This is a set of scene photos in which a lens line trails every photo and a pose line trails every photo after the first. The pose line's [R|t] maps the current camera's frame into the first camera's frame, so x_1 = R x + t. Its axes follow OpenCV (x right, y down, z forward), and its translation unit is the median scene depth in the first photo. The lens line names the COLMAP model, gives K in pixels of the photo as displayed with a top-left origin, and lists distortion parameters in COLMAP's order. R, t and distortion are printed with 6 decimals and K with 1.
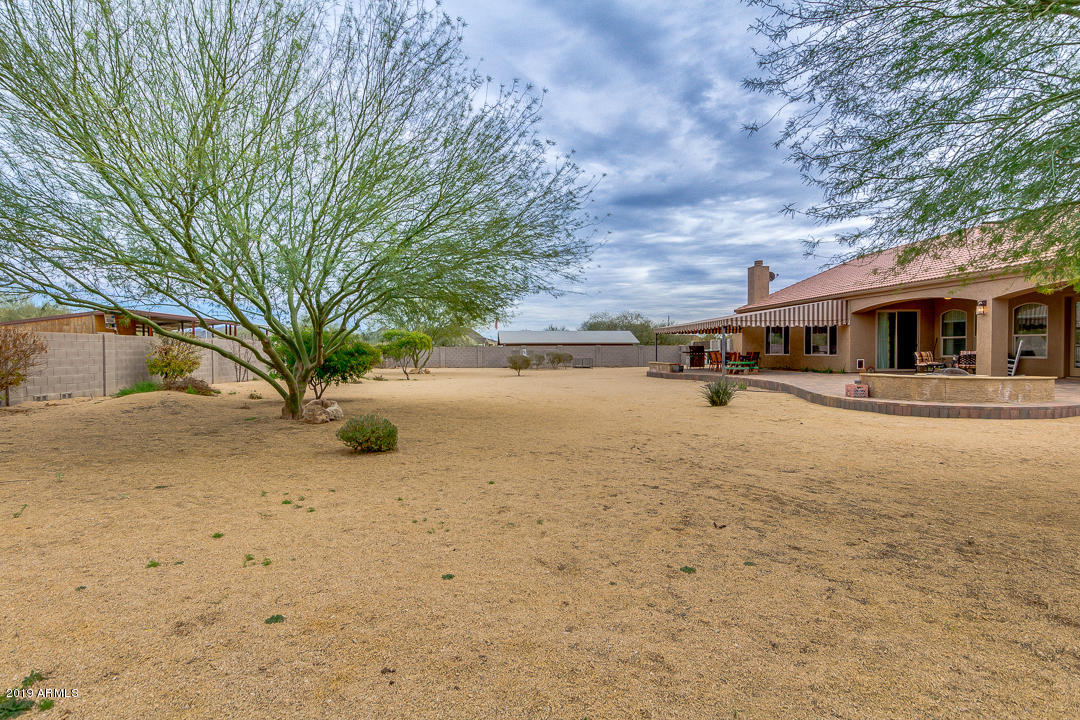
lens RADIAL K [[537.2, 0, 538.2], [0, 537.2, 350.1], [0, 0, 1]] dist [-0.015133, 0.000756]
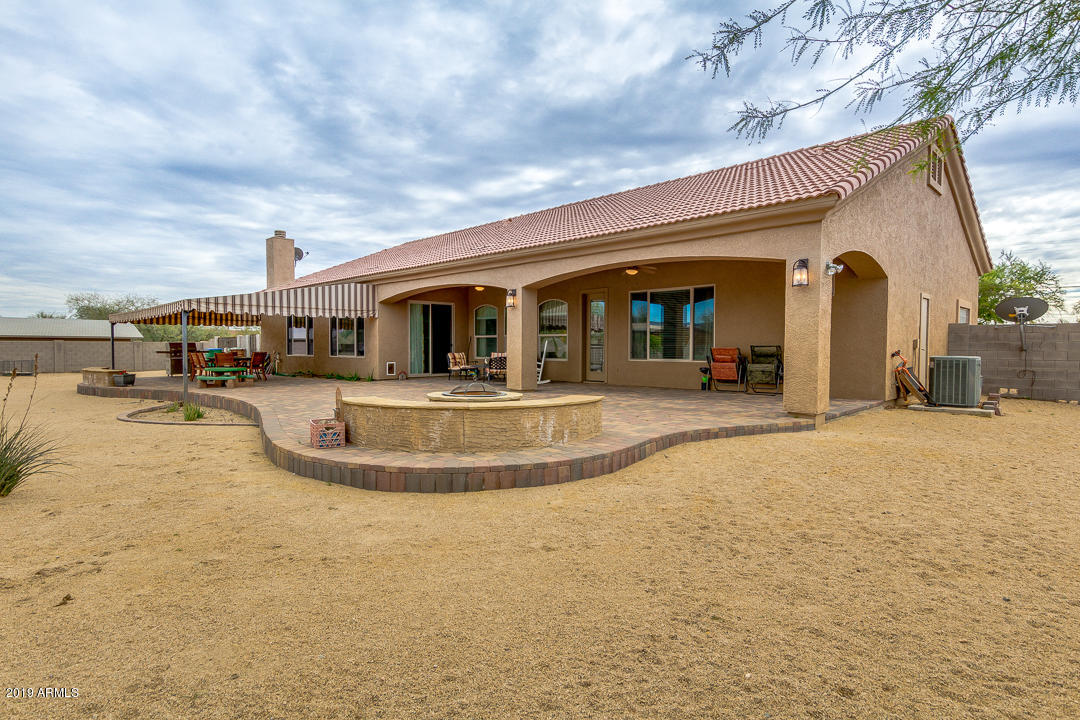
lens RADIAL K [[537.2, 0, 538.2], [0, 537.2, 350.1], [0, 0, 1]] dist [-0.015133, 0.000756]
pose [[0.740093, 0.005546, 0.672481, 0.196641], [-0.006343, 0.999979, -0.001266, -0.001020], [-0.672474, -0.003329, 0.740113, 0.229695]]
